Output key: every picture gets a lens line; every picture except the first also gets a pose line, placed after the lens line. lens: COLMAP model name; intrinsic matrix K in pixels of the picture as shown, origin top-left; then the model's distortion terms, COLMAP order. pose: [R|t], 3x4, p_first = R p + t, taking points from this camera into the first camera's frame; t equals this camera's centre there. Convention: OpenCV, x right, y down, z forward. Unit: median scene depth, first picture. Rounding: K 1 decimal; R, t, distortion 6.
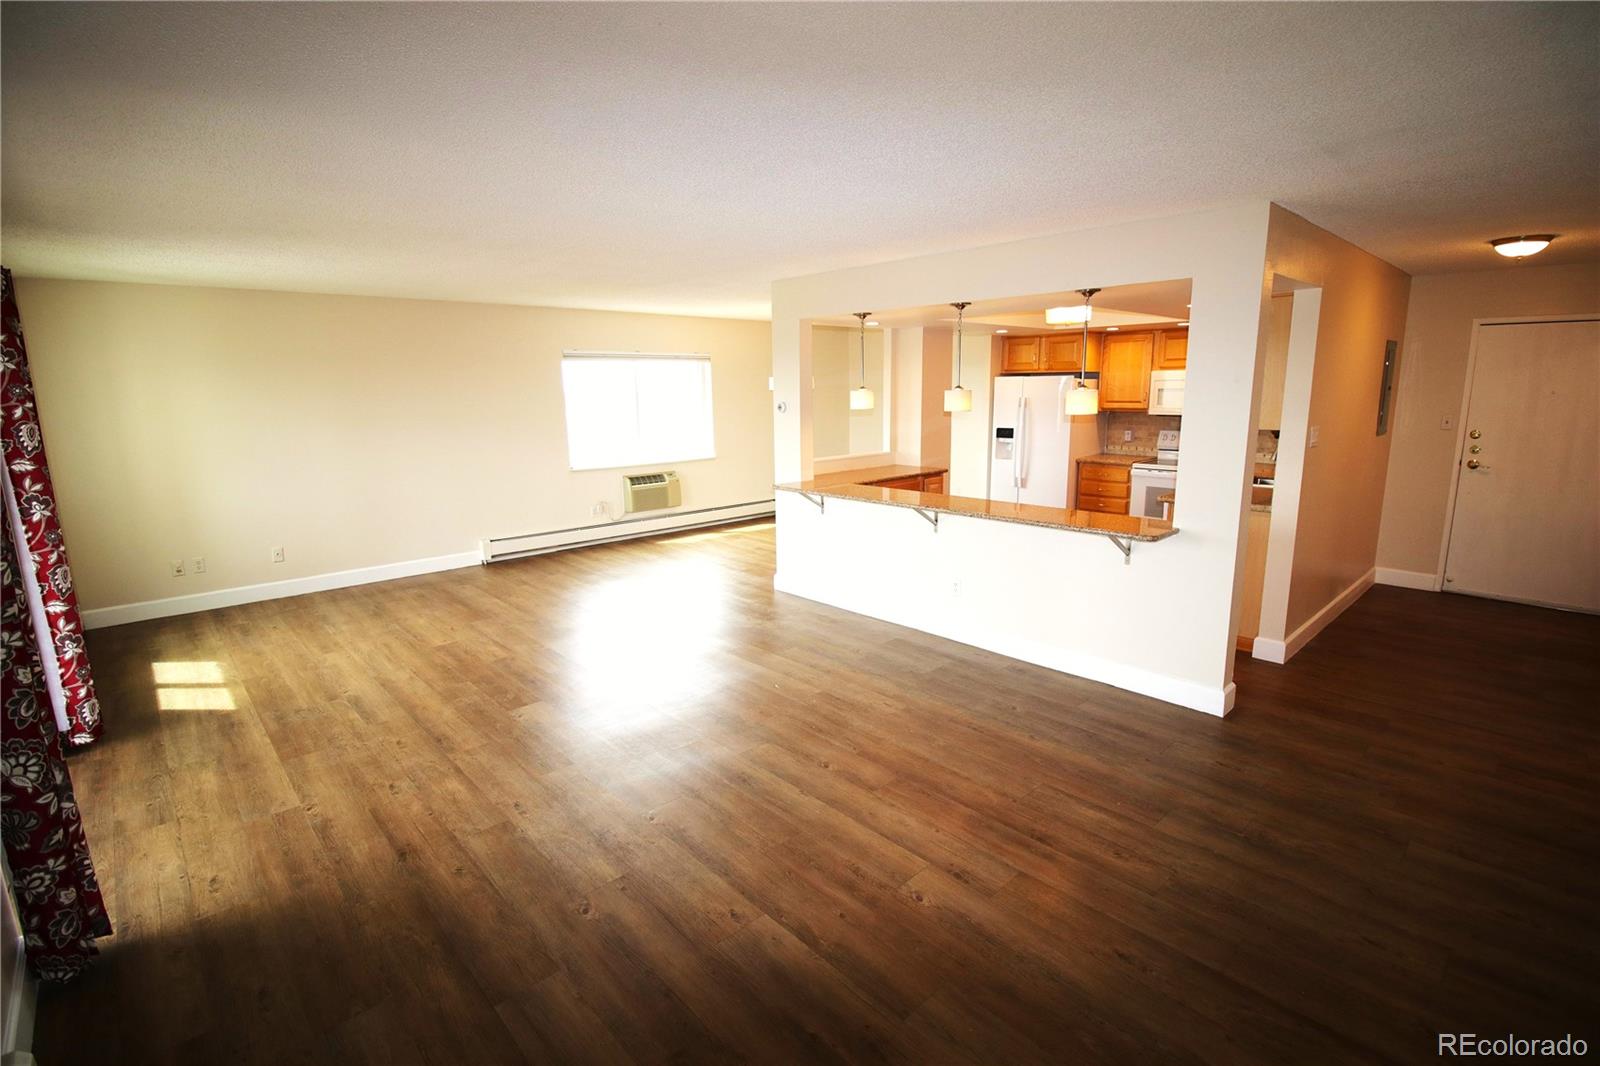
lens RADIAL K [[747.9, 0, 795.6], [0, 747.9, 526.7], [0, 0, 1]] dist [-0.002618, -0.000613]
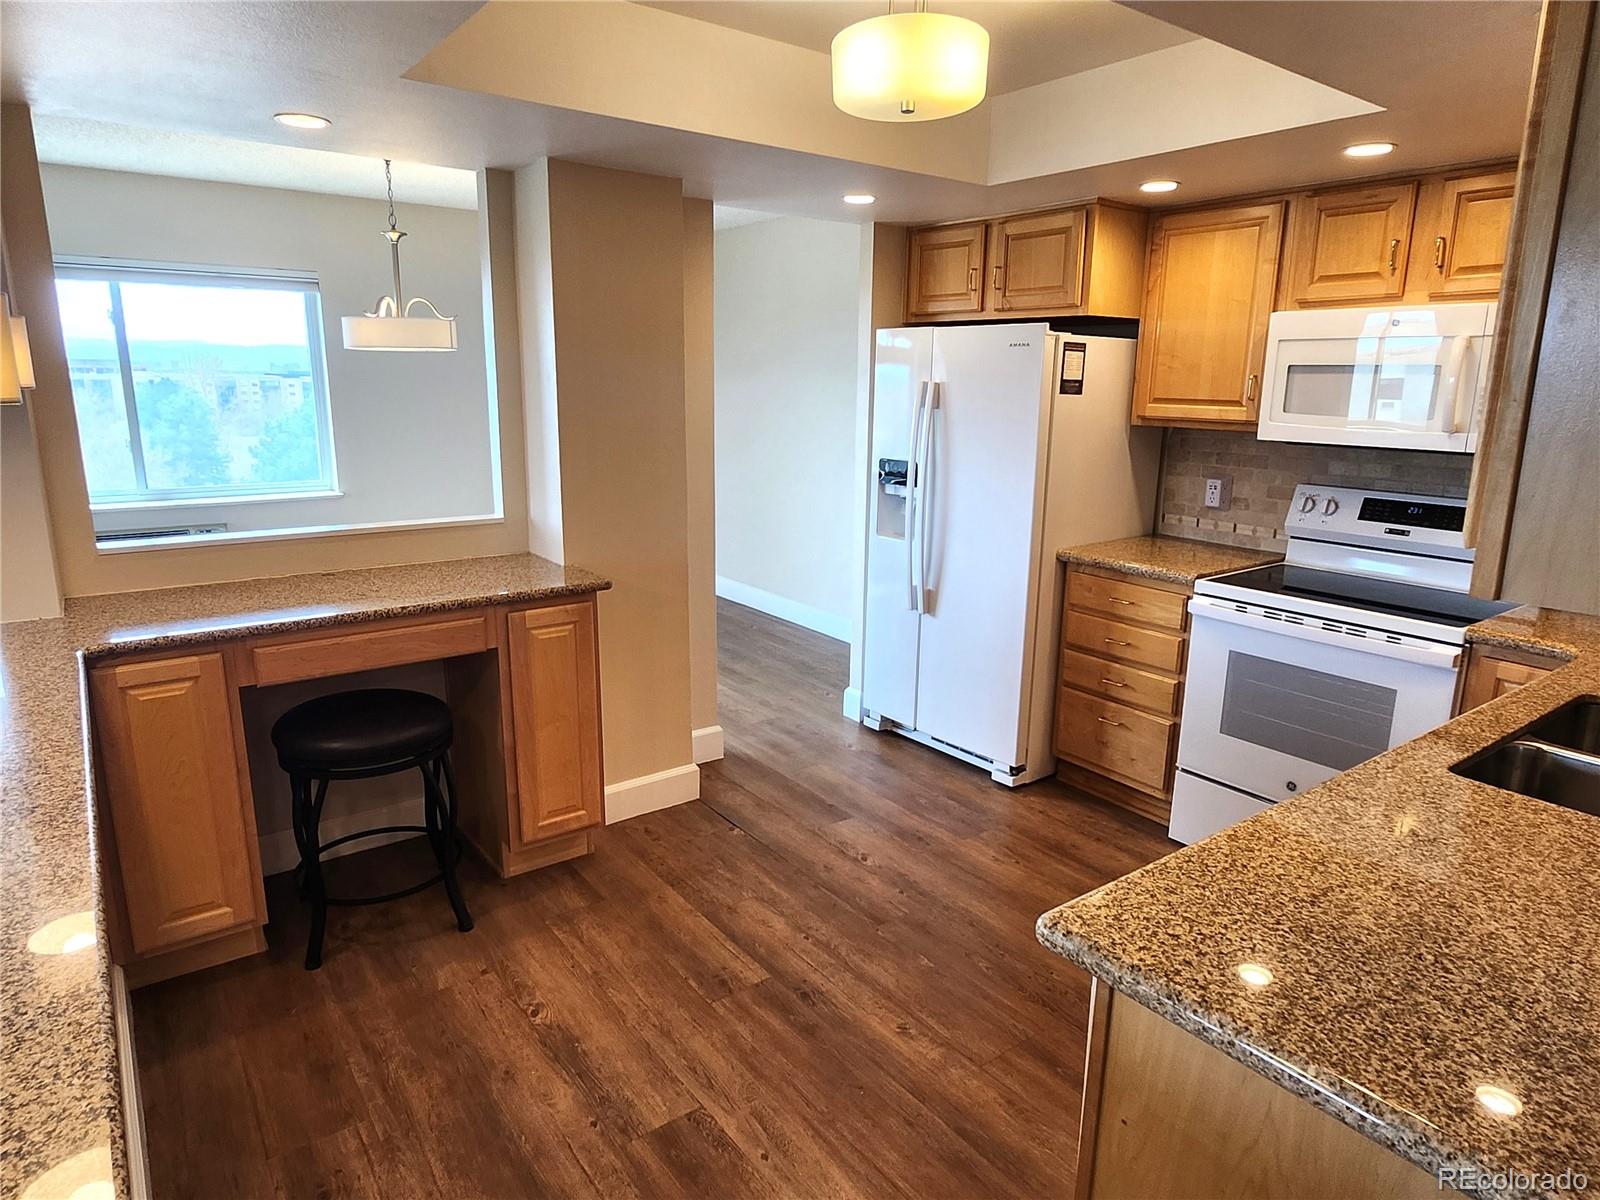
lens RADIAL K [[967.6, 0, 799.5], [0, 967.6, 590.7], [0, 0, 1]] dist [0.001149, 0.002047]
pose [[0.993877, 0.048907, -0.099079, 0.308635], [-0.045755, 0.998379, 0.033846, -0.085133], [0.100574, -0.029105, 0.994504, 0.527967]]
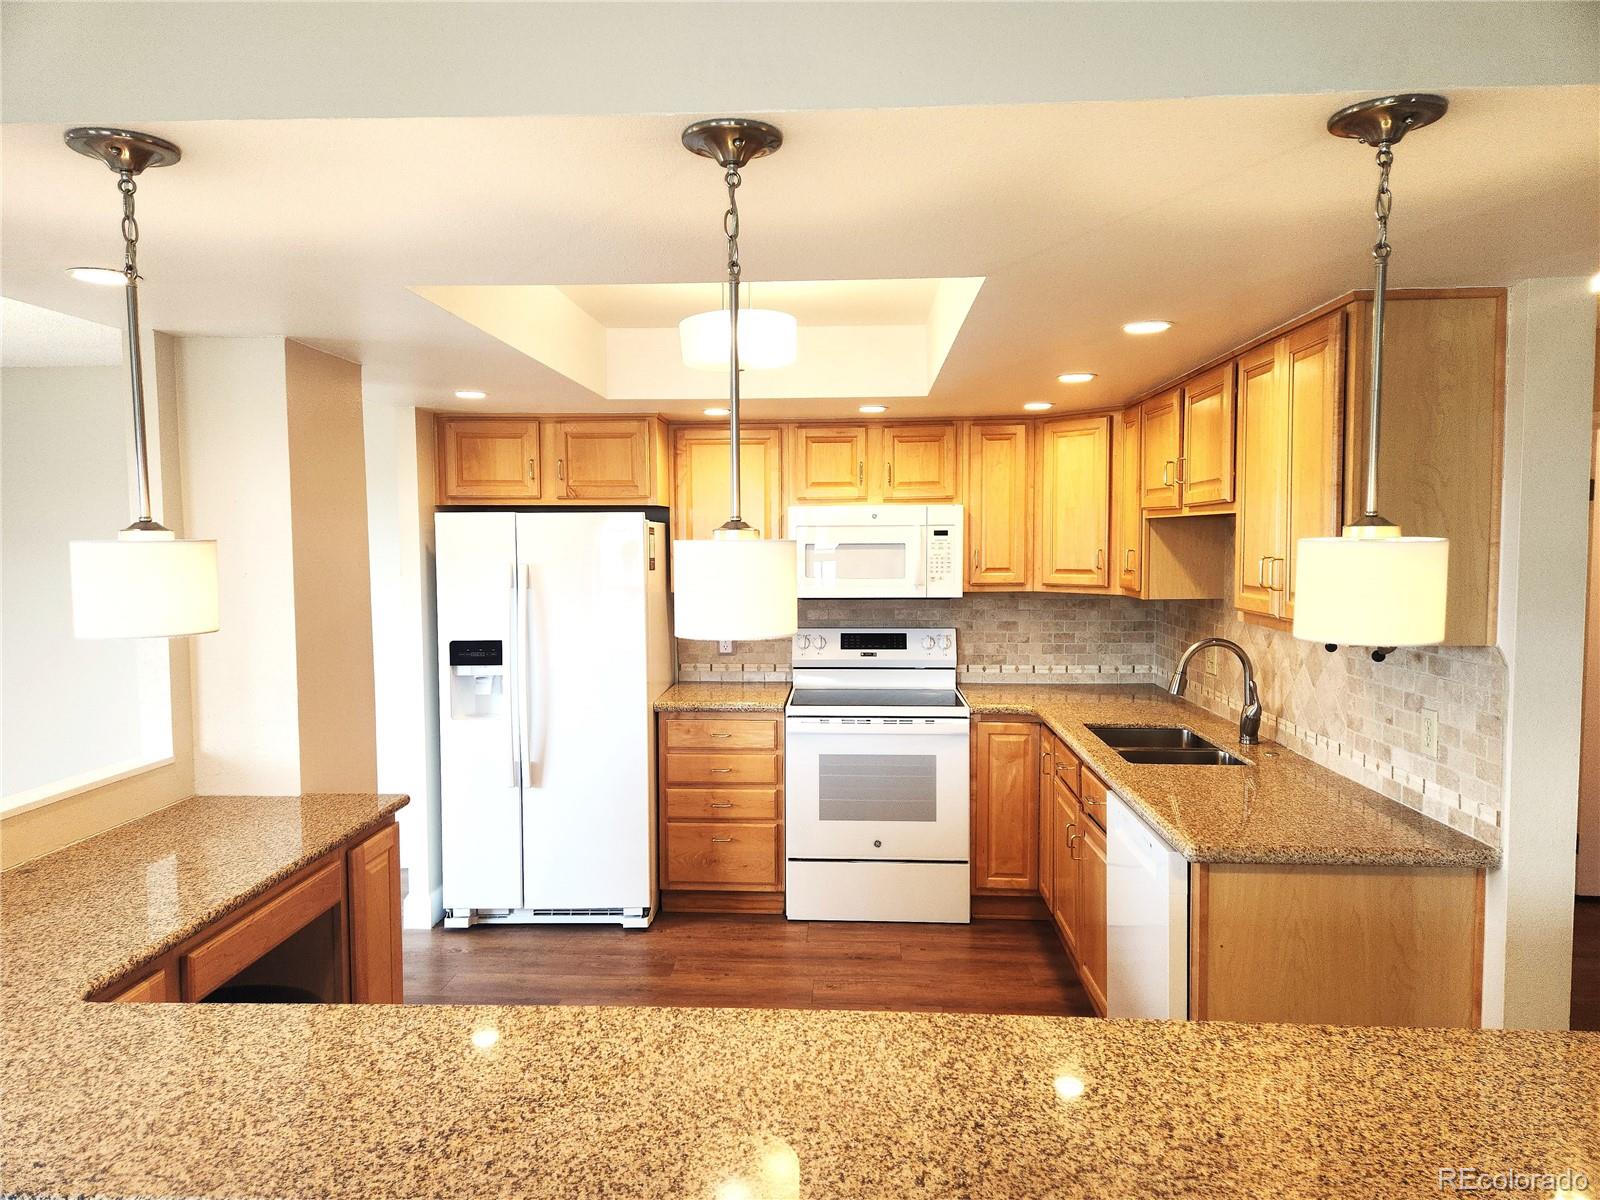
lens RADIAL K [[1070.6, 0, 794.4], [0, 1070.6, 597.0], [0, 0, 1]] dist [0.070874, -0.006396]
pose [[0.718229, -0.030231, 0.695150, 0.008549], [0.124929, 0.988423, -0.086092, -0.092320], [-0.684500, 0.148678, 0.713691, 0.519035]]
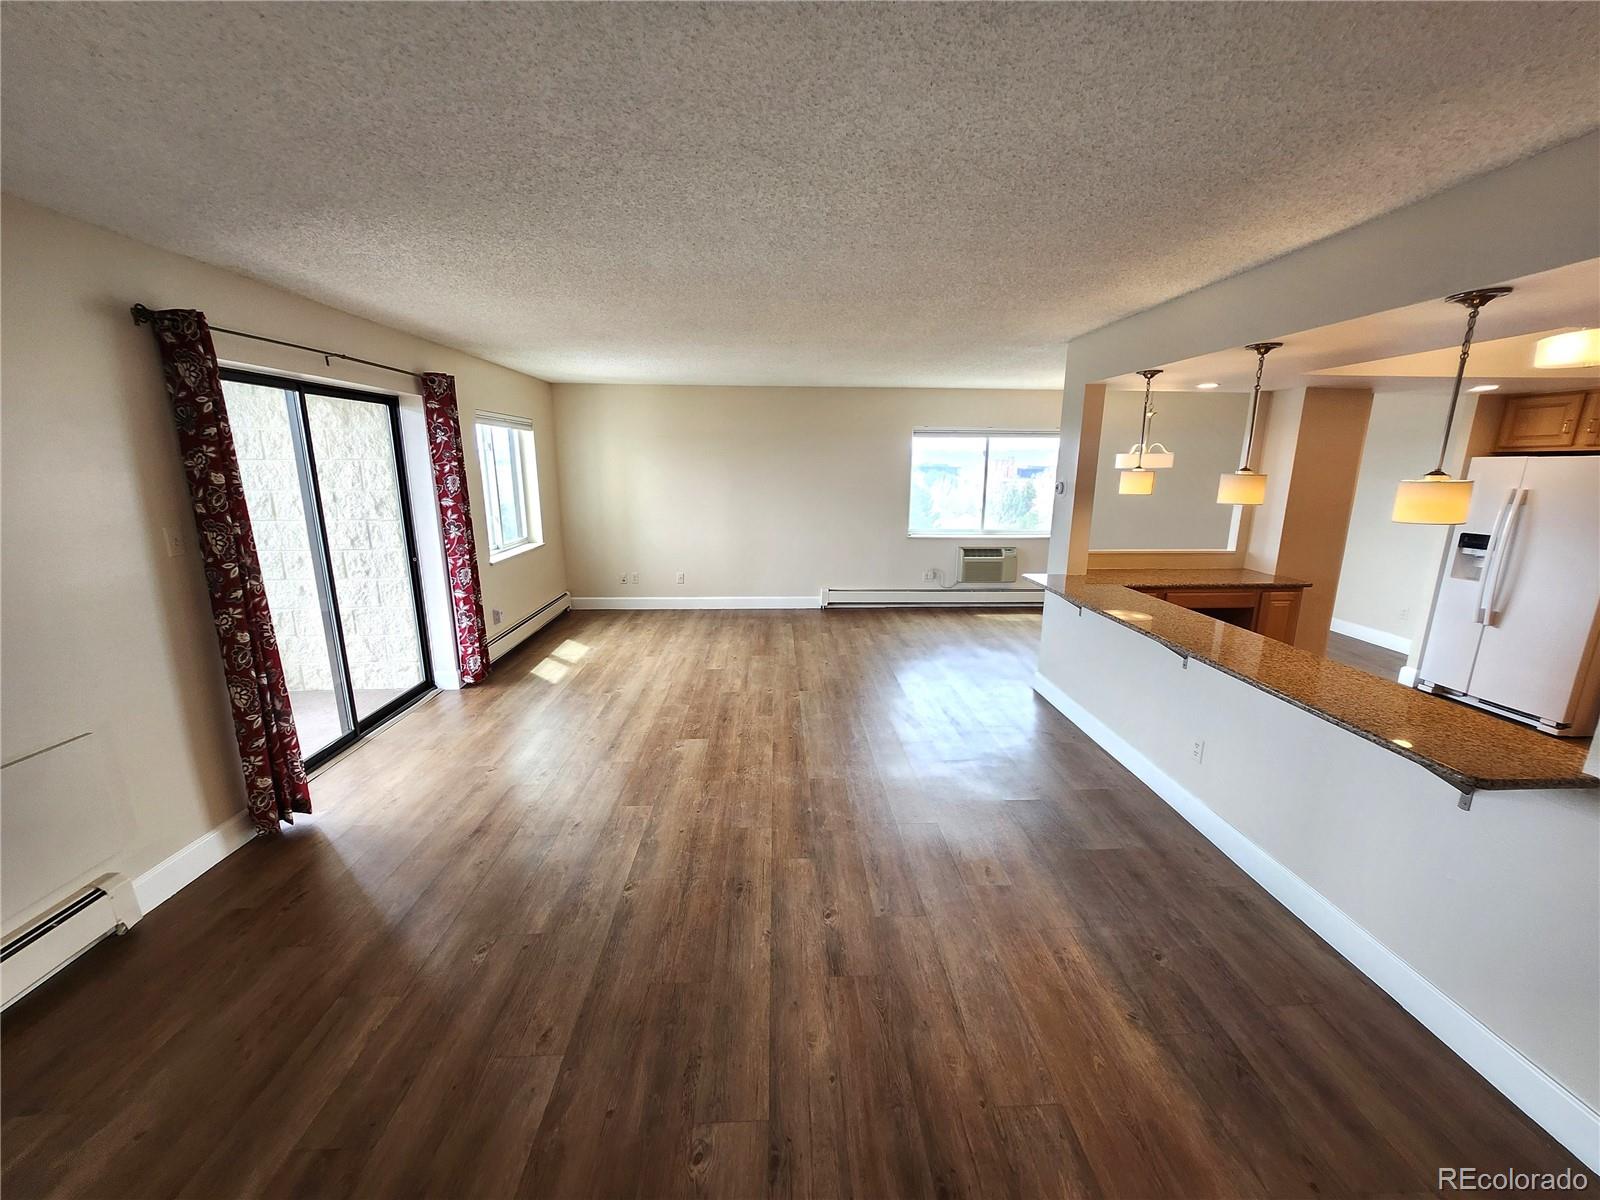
lens RADIAL K [[633.8, 0, 804.4], [0, 633.8, 604.2], [0, 0, 1]] dist [0.003318, 0.001390]
pose [[0.772125, 0.157997, -0.615516, 0.191967], [-0.135711, 0.987251, 0.083178, -0.039016], [0.620811, 0.019309, 0.783723, 0.196774]]
